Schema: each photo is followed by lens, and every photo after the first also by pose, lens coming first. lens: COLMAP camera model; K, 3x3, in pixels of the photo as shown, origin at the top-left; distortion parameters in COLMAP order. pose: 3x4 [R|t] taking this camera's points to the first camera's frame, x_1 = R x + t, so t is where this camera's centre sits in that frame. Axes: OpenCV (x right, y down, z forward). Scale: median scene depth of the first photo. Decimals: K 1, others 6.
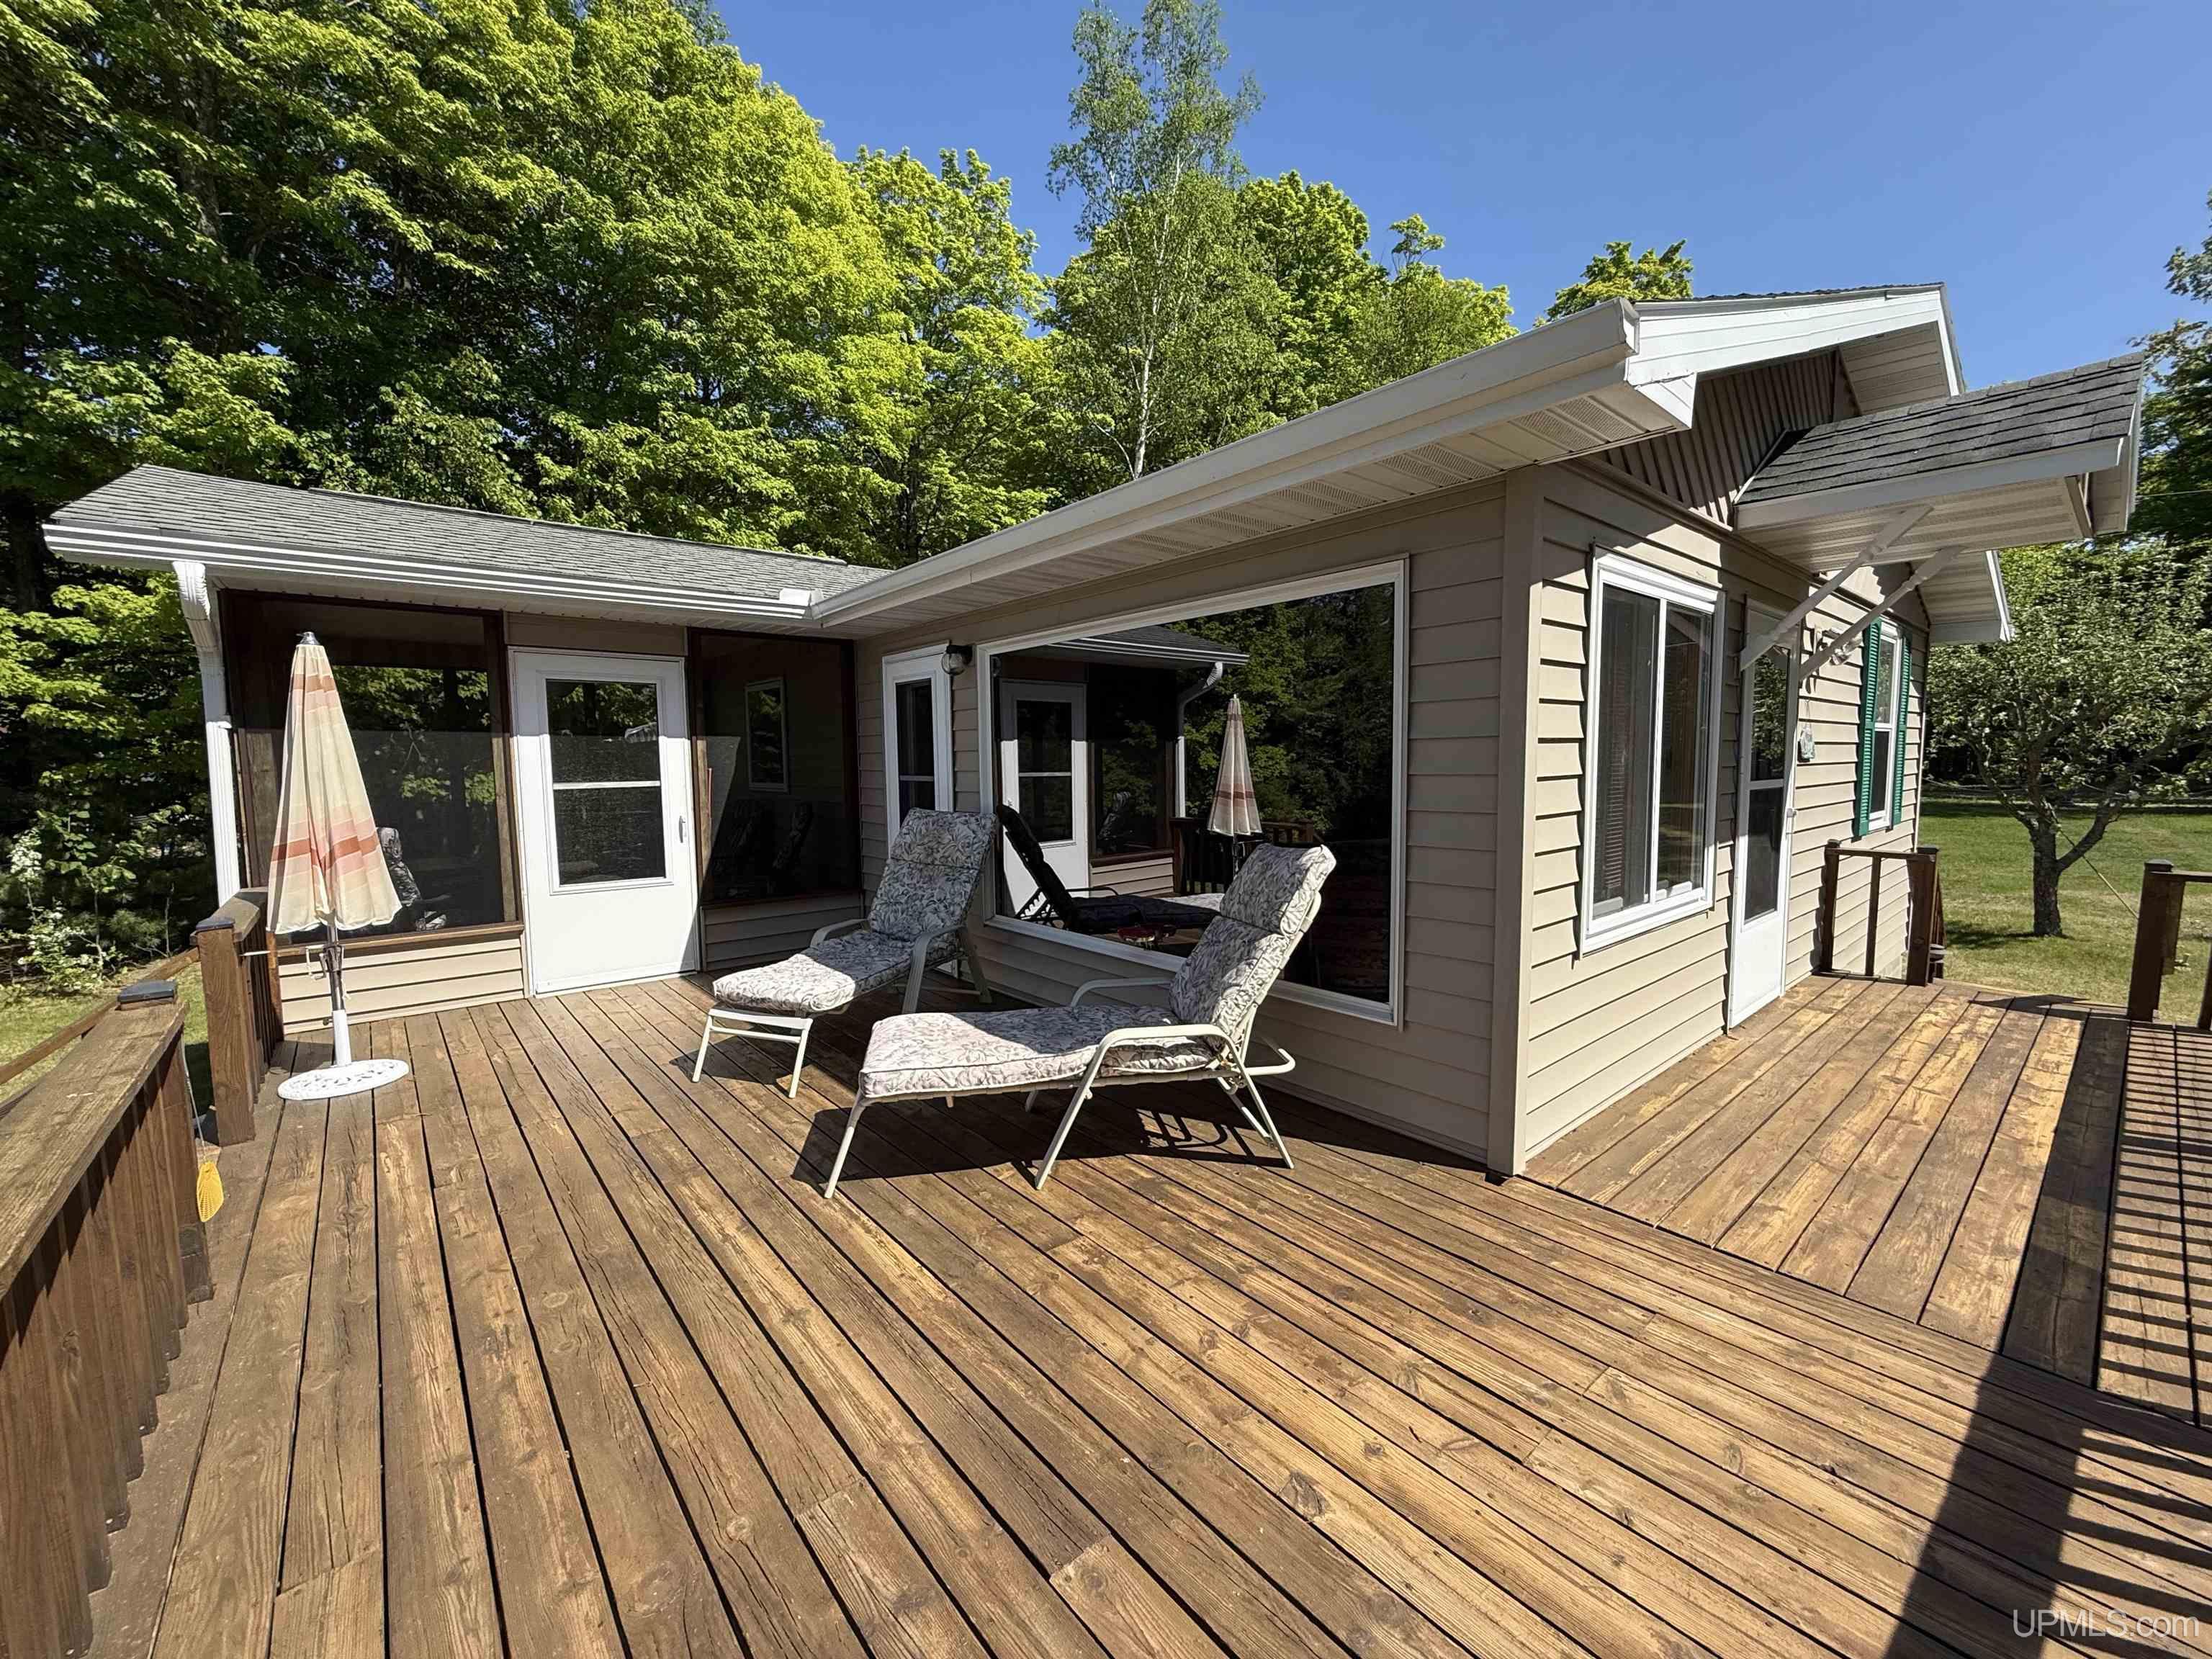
lens RADIAL K [[878.9, 0, 1105.3], [0, 878.9, 831.7], [0, 0, 1]] dist [0.000594, 0.000206]
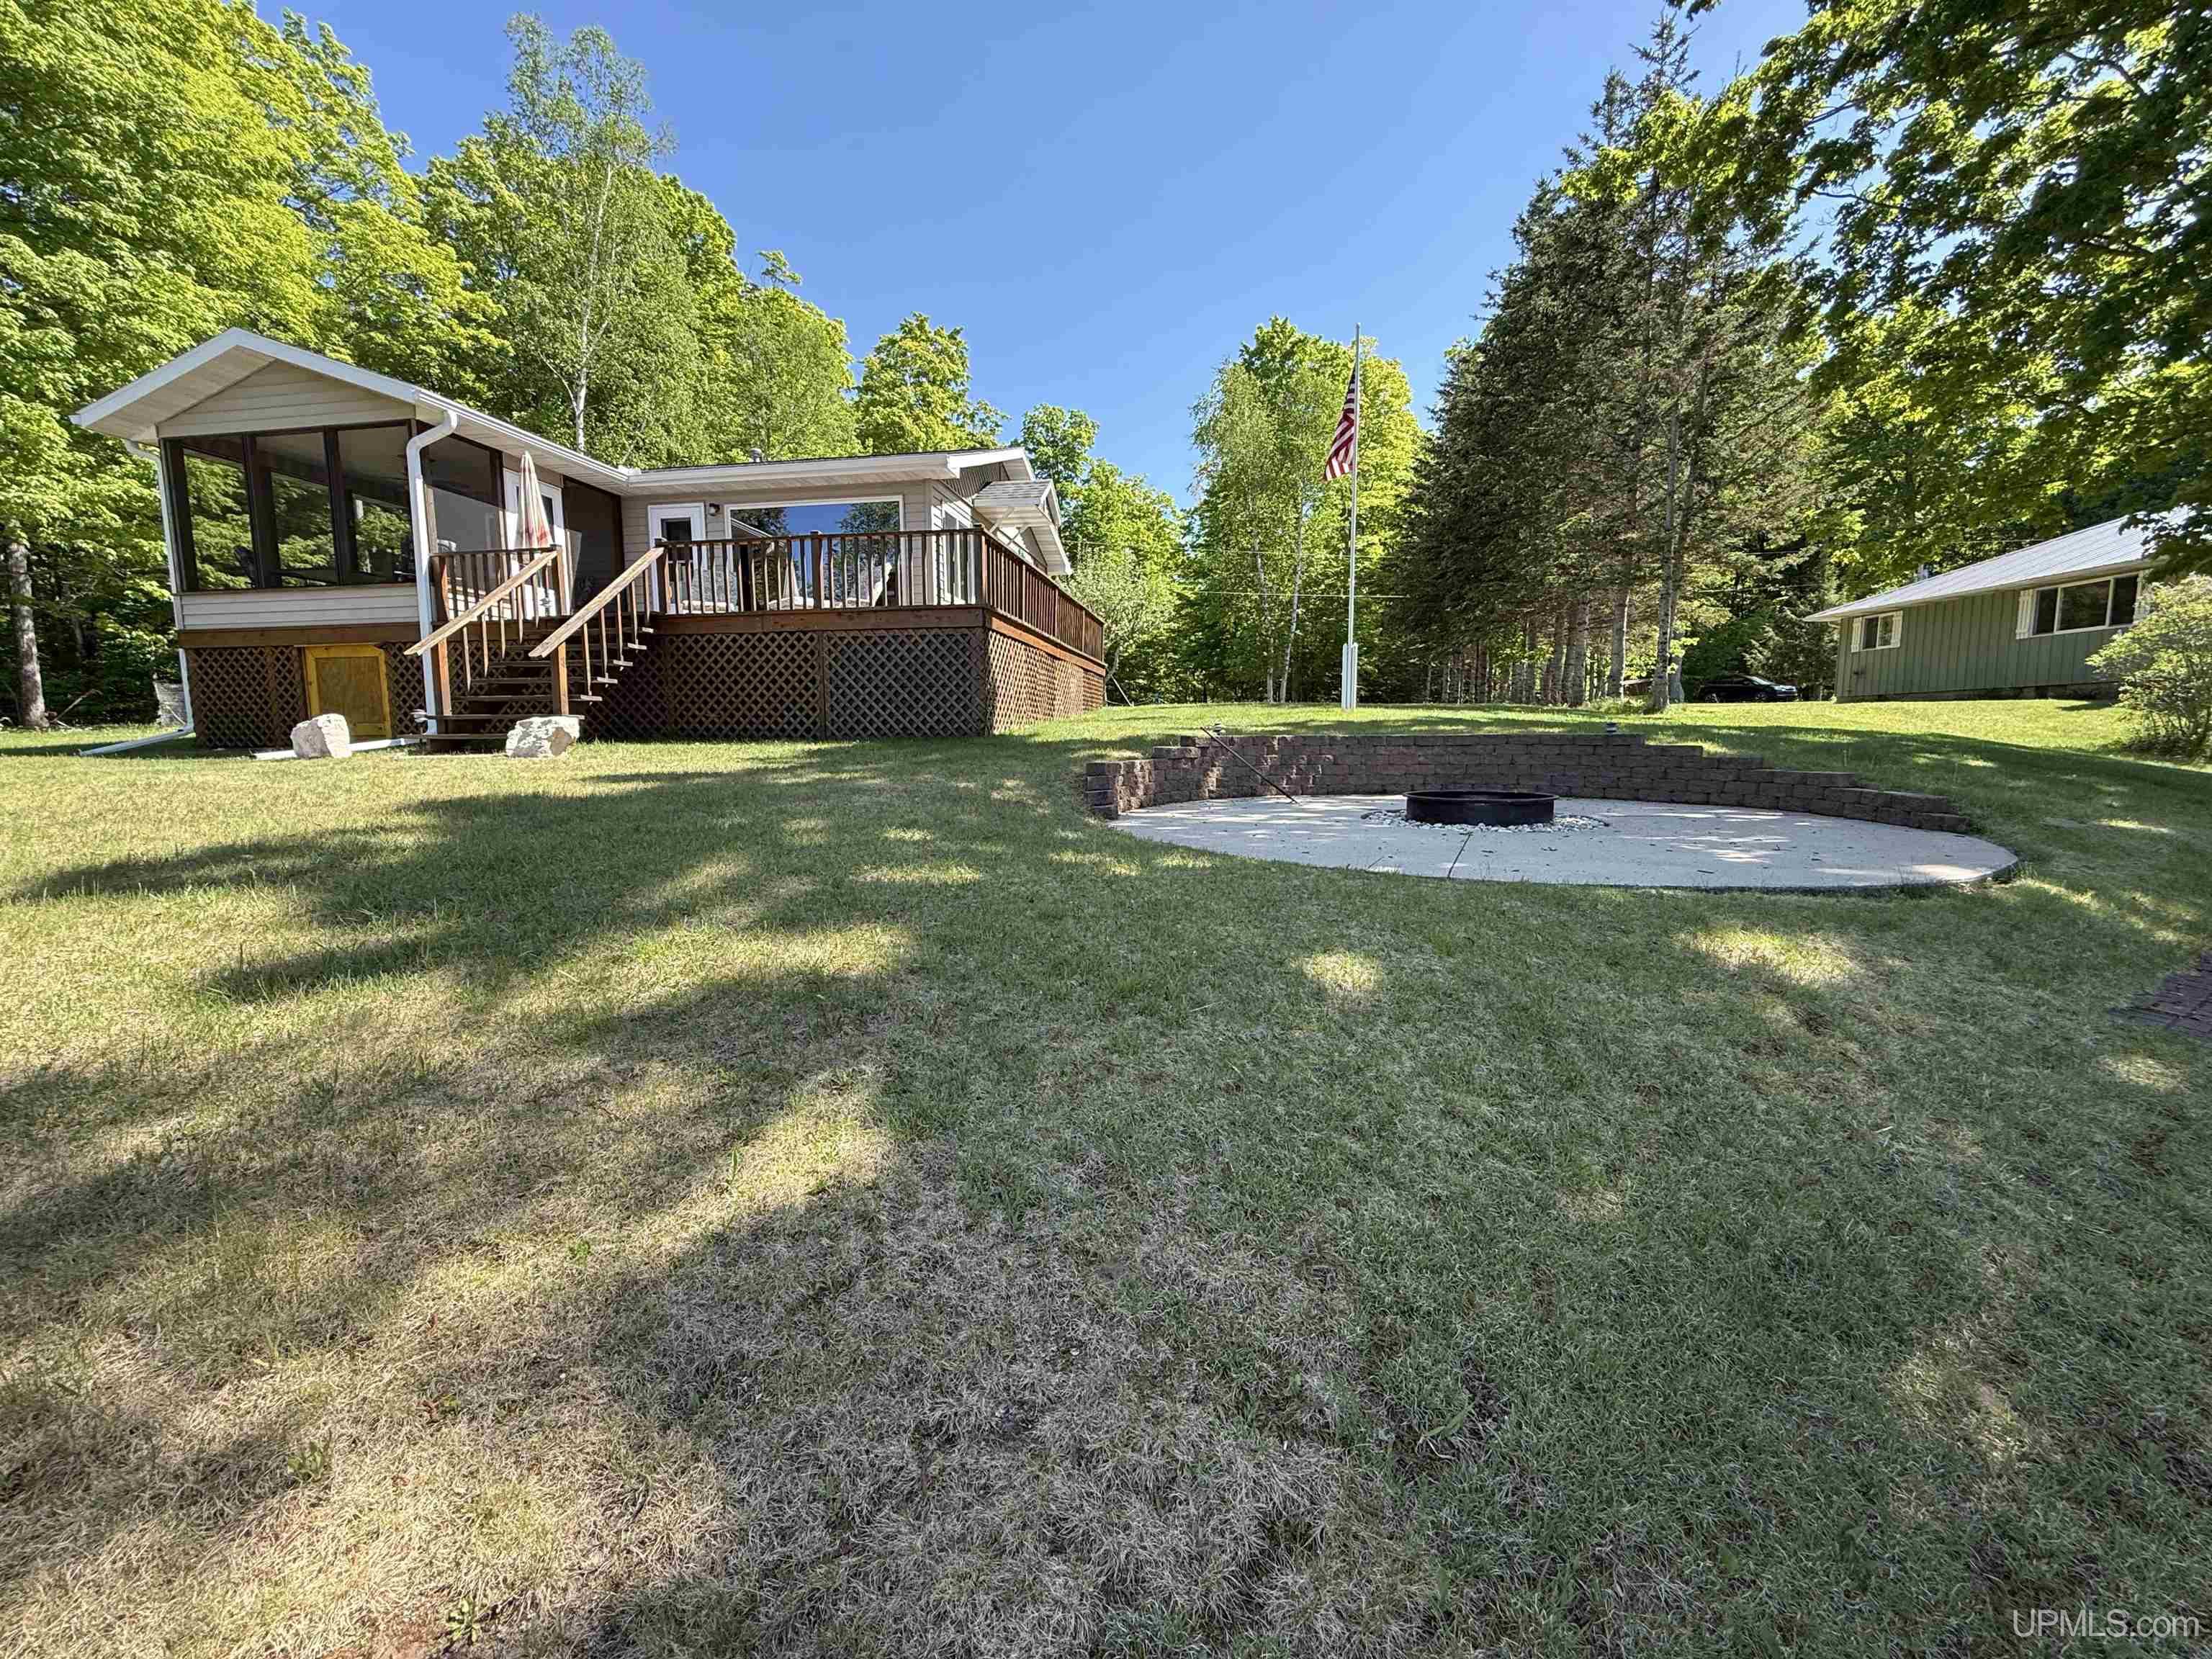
lens RADIAL K [[878.9, 0, 1099.5], [0, 878.9, 829.5], [0, 0, 1]] dist [0.000594, 0.000206]
pose [[0.761613, -0.062499, 0.645011, -0.904230], [0.051363, 0.998029, 0.036057, 0.608989], [-0.645993, 0.005669, 0.763322, -1.444897]]
